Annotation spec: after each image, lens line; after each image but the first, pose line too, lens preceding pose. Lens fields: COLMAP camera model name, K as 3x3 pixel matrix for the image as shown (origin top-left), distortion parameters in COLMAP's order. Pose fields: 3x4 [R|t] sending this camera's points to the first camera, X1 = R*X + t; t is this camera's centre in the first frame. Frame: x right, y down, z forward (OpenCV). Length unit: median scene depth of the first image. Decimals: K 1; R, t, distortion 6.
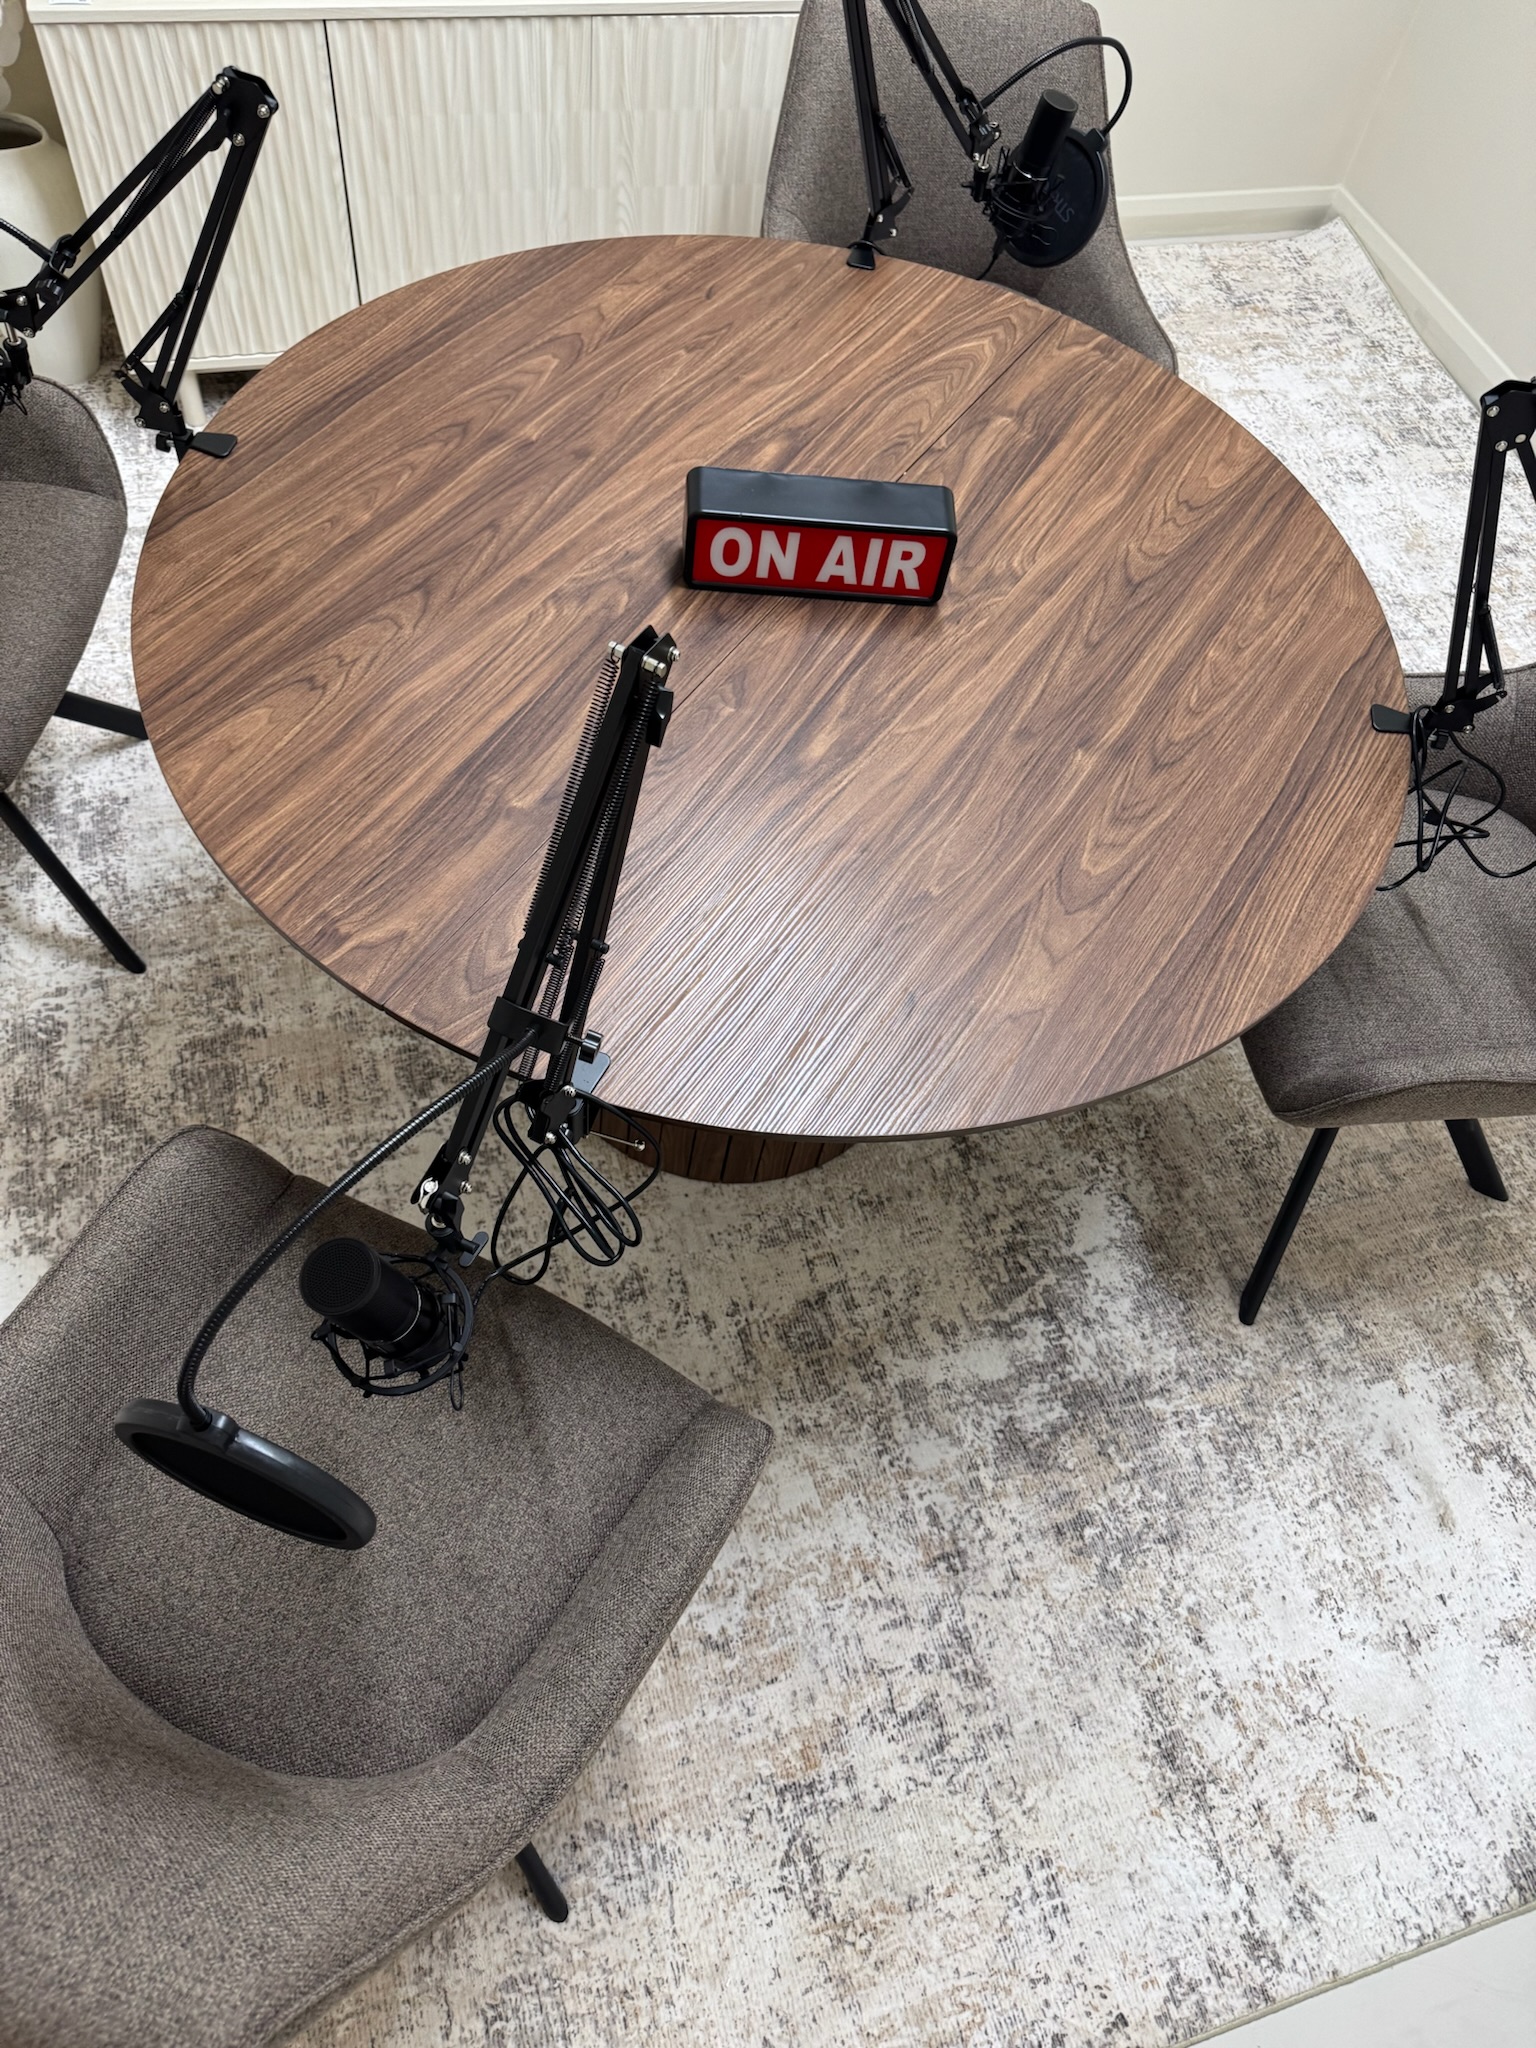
lens RADIAL K [[1410.8, 0, 757.8], [0, 1410.8, 1024.7], [0, 0, 1]] dist [0.034874, -0.065390]
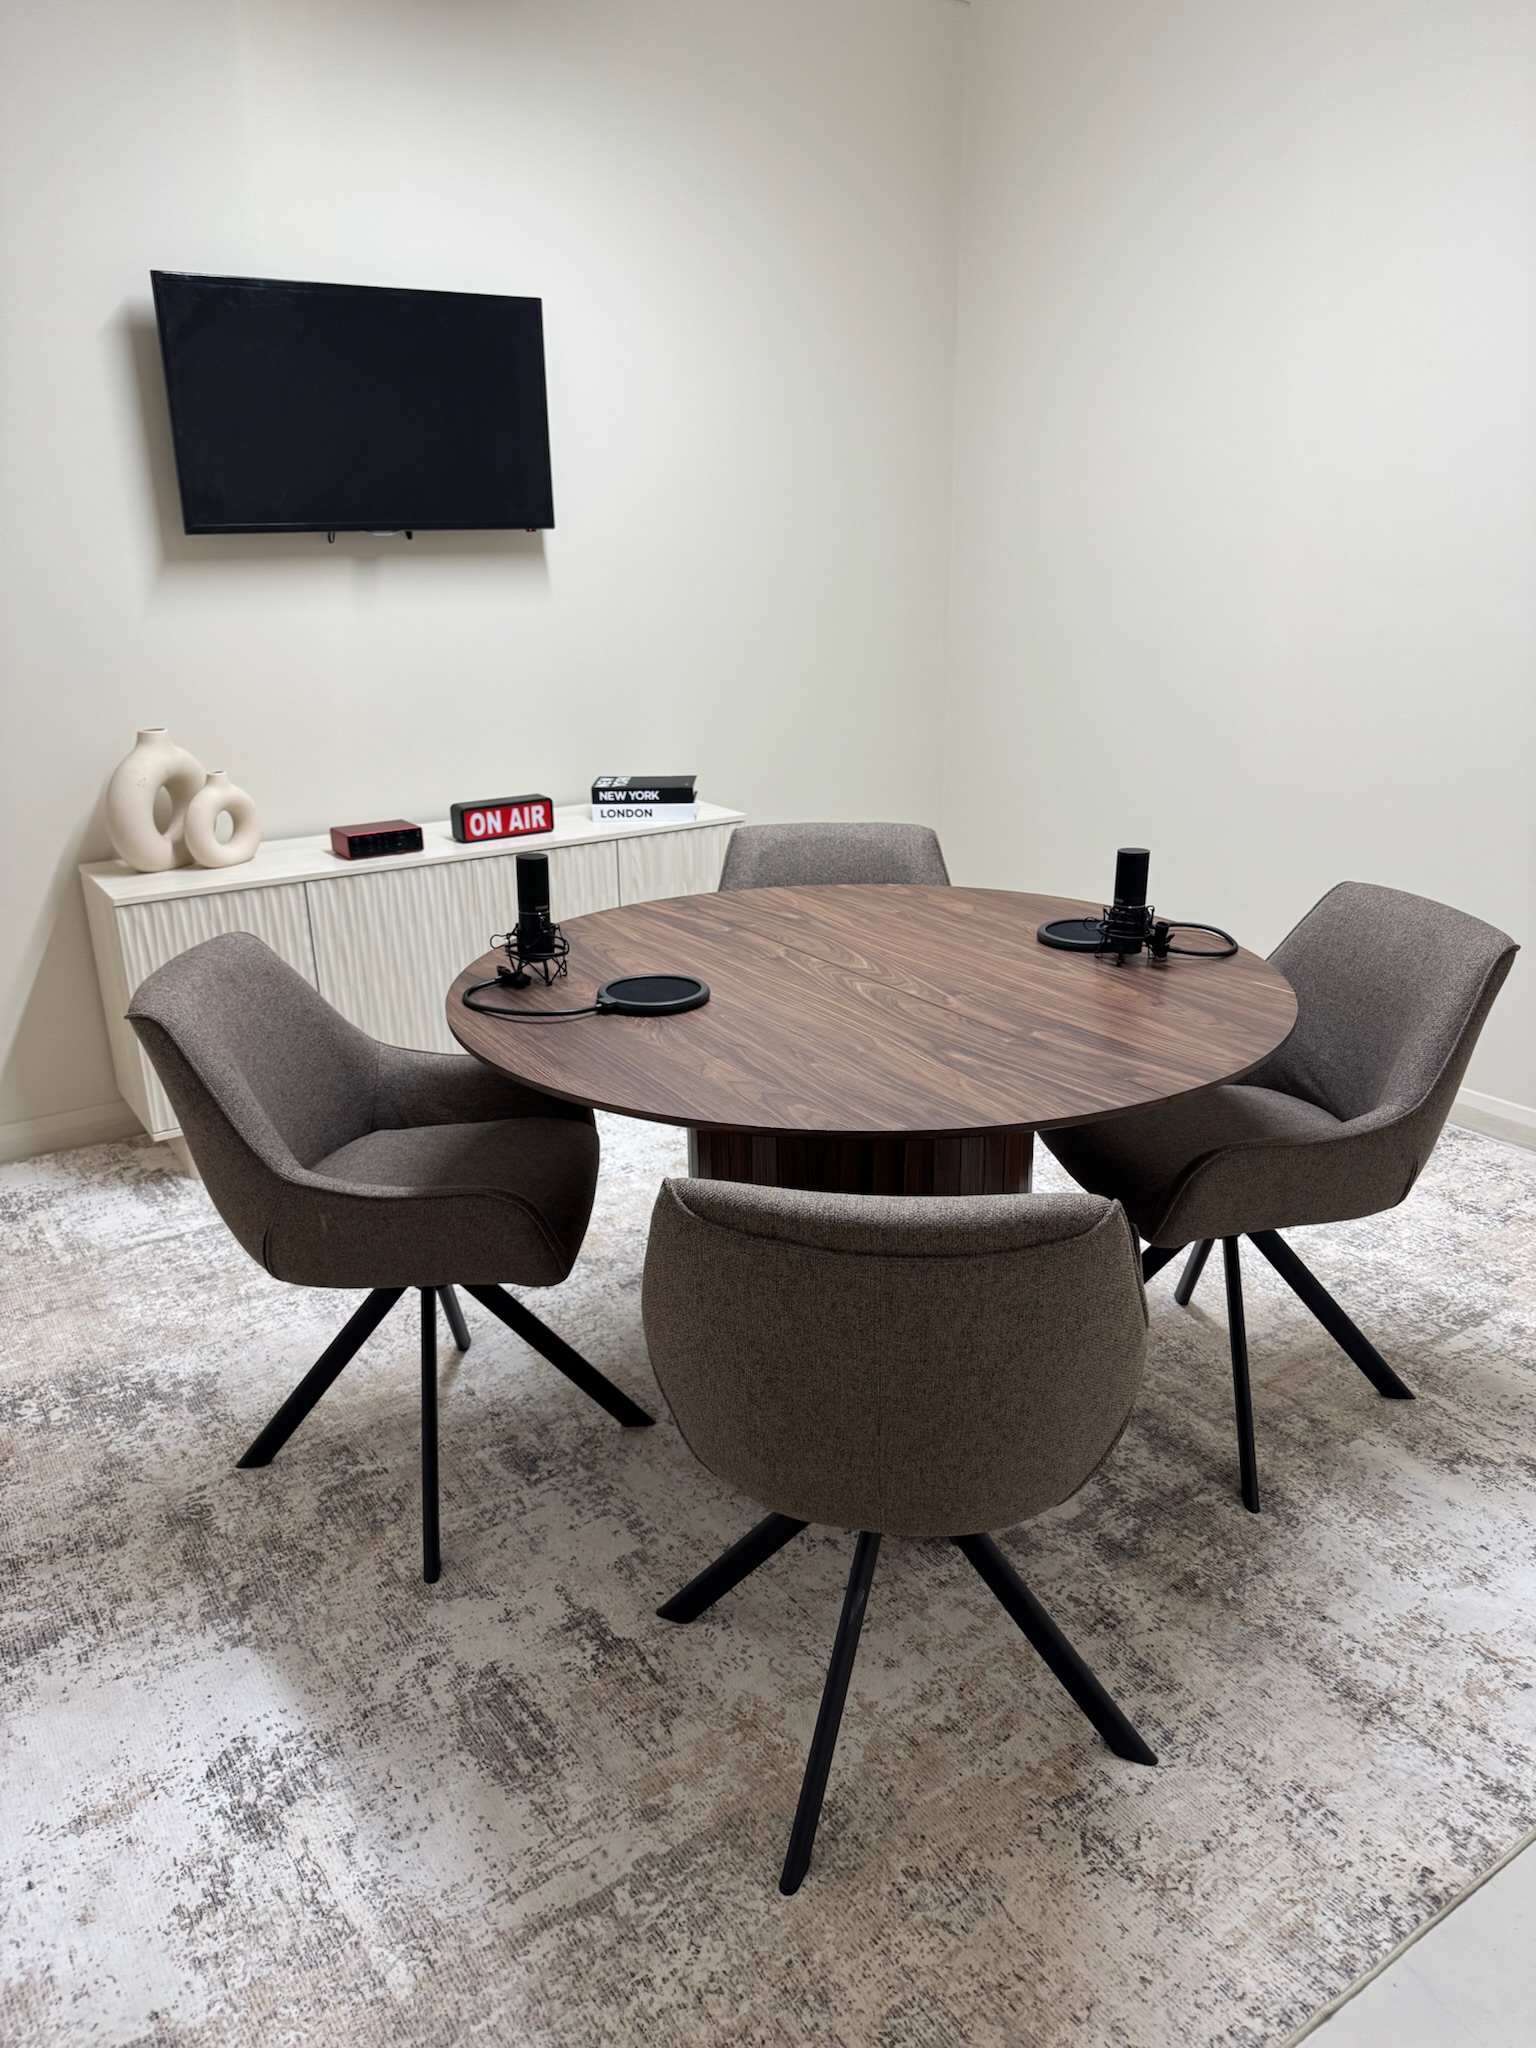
lens RADIAL K [[1410.8, 0, 757.8], [0, 1410.8, 1024.7], [0, 0, 1]] dist [0.034874, -0.065390]
pose [[0.949263, -0.210172, 0.233938, -0.330776], [0.309536, 0.755839, -0.576970, 0.650146], [-0.055557, 0.620109, 0.782546, -0.210066]]
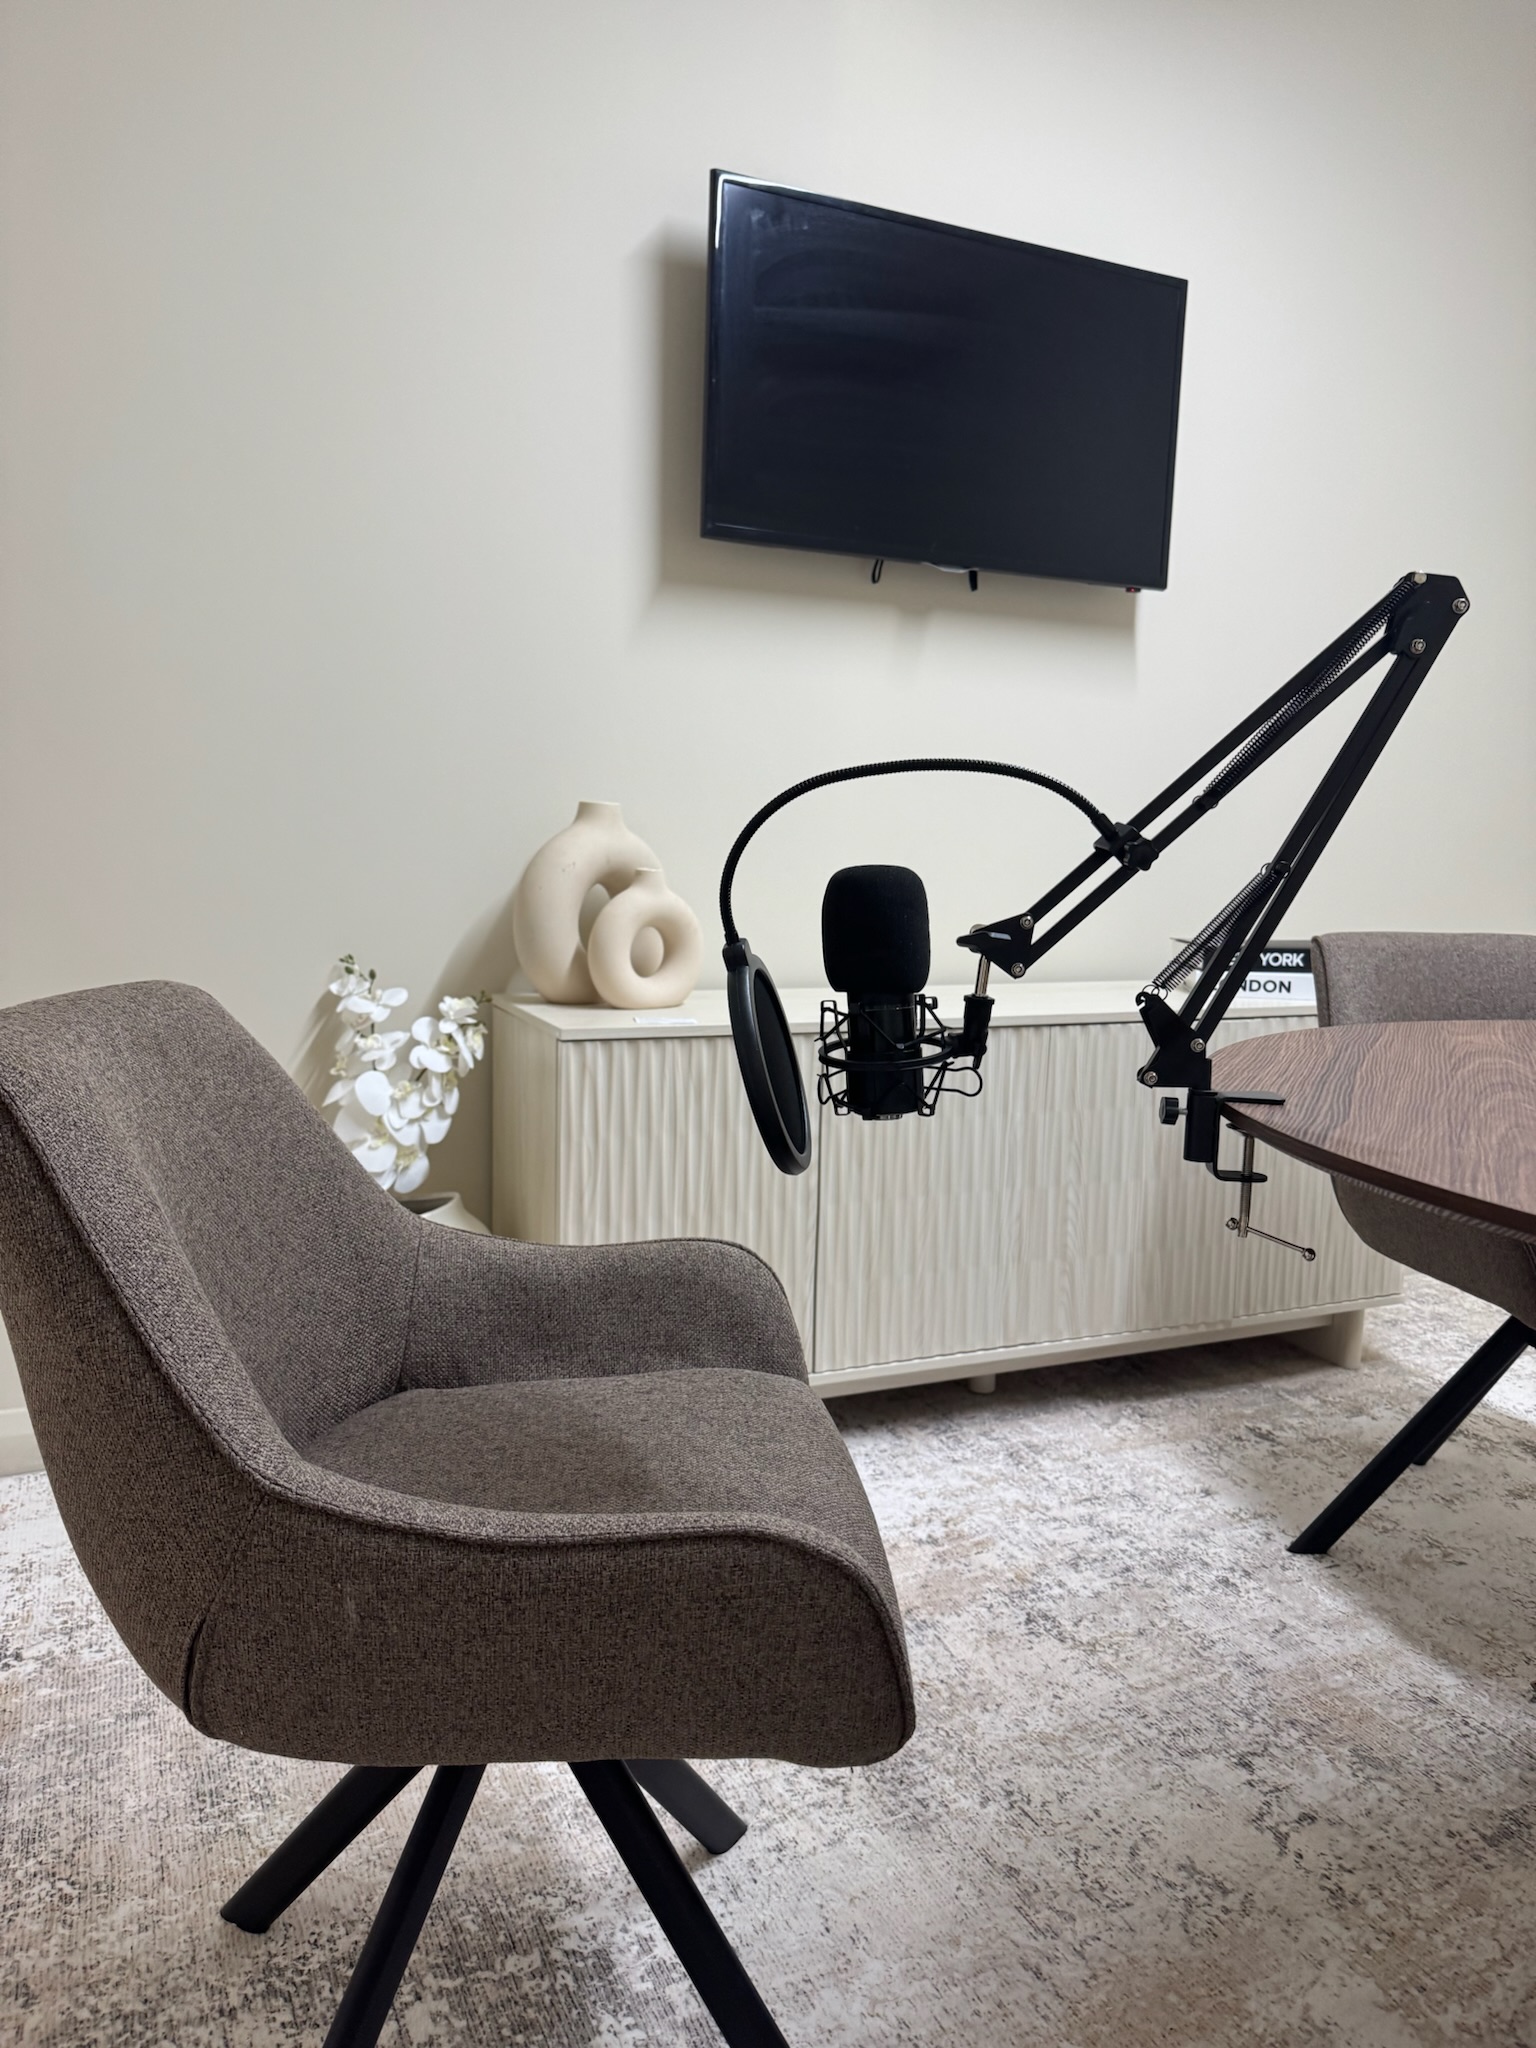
lens RADIAL K [[1410.8, 0, 757.8], [0, 1410.8, 1024.7], [0, 0, 1]] dist [0.034874, -0.065390]
pose [[0.988504, -0.105180, 0.108618, -0.659309], [0.150838, 0.636521, -0.756365, 0.054783], [0.010417, 0.764053, 0.645069, 0.489475]]
